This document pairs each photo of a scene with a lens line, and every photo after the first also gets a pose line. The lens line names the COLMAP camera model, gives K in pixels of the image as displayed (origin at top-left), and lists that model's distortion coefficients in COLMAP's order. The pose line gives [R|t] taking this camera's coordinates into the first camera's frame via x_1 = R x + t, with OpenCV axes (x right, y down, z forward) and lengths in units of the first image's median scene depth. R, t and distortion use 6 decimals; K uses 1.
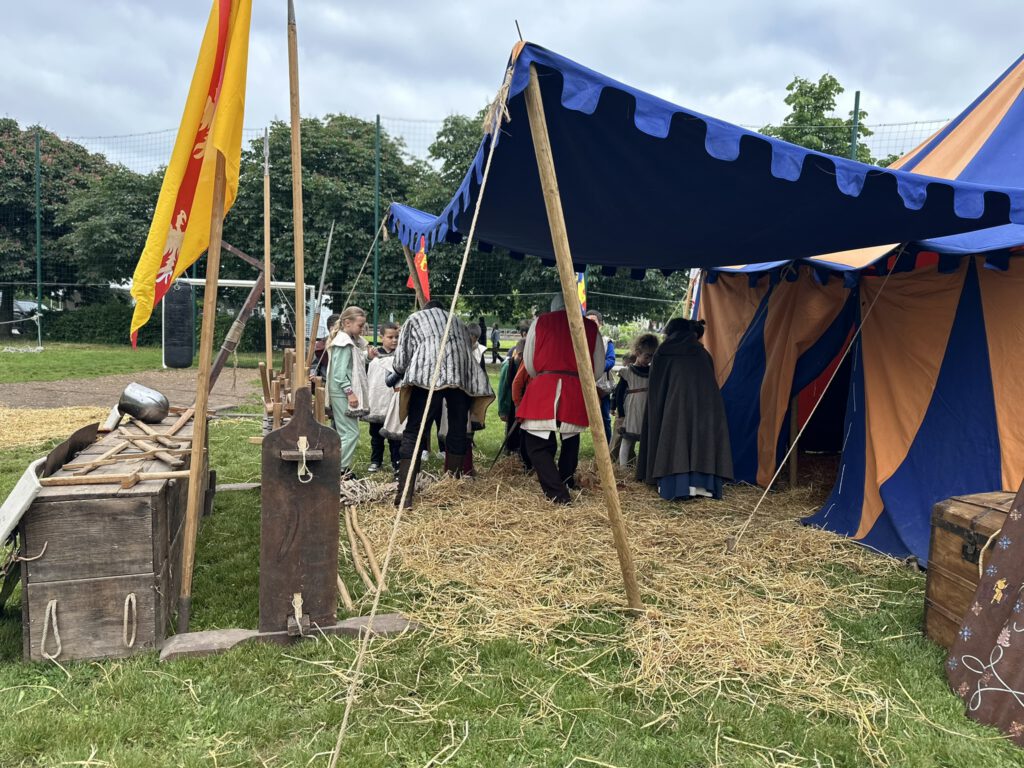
lens RADIAL K [[734.6, 0, 507.1], [0, 734.6, 390.1], [0, 0, 1]] dist [0.014126, -0.028764]
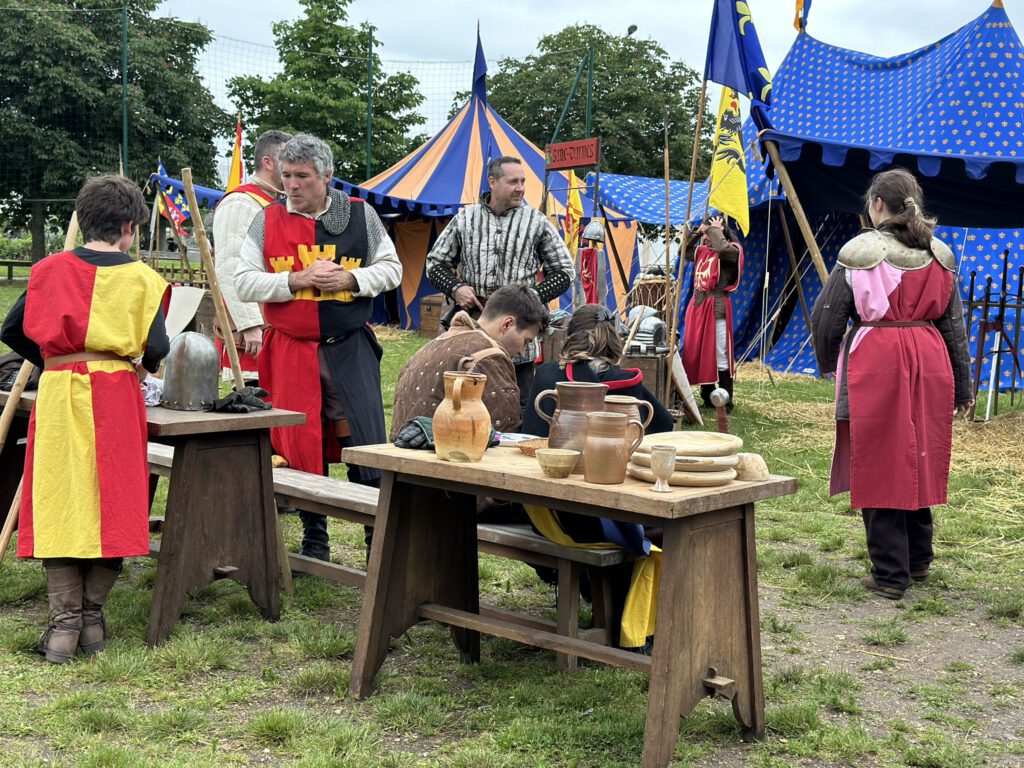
lens RADIAL K [[1426.4, 0, 510.0], [0, 1426.4, 383.0], [0, 0, 1]] dist [0.130312, 0.000000]
pose [[0.853352, -0.056046, 0.518314, -0.425962], [0.041375, 0.998349, 0.039833, 0.051496], [-0.519691, -0.012546, 0.854262, -0.830986]]
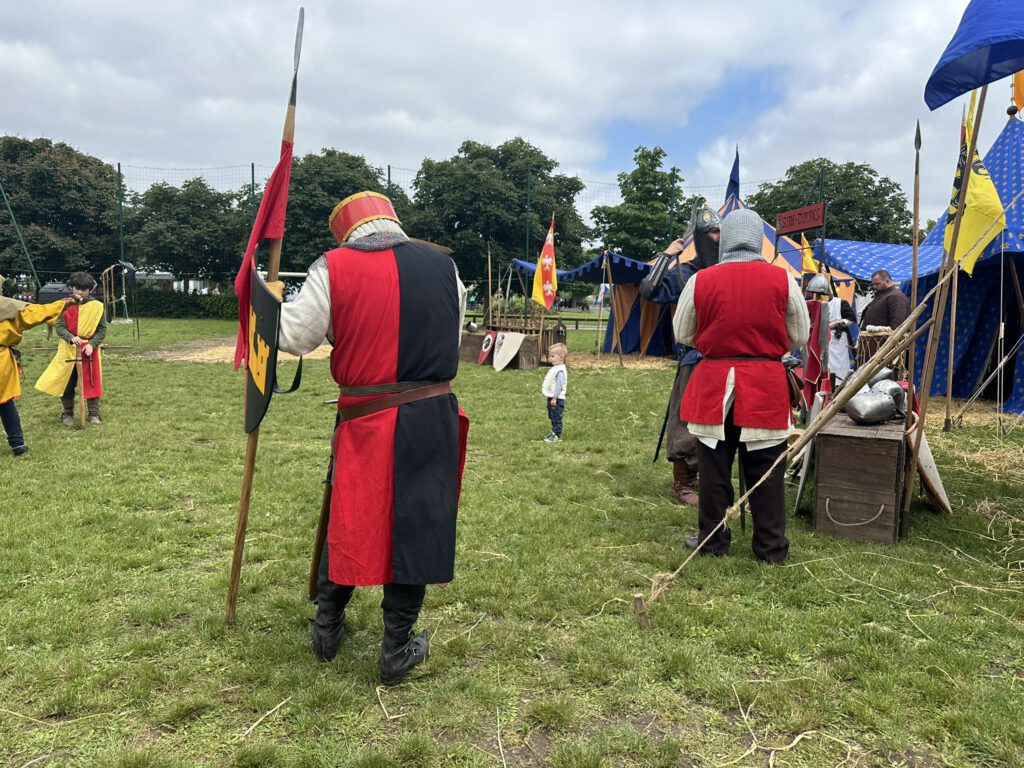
lens RADIAL K [[734.6, 0, 522.1], [0, 734.6, 398.3], [0, 0, 1]] dist [0.014126, -0.028764]
pose [[0.974955, -0.045552, 0.217686, -0.253222], [0.033759, 0.997769, 0.057592, 0.037845], [-0.219824, -0.048800, 0.974318, -0.585372]]
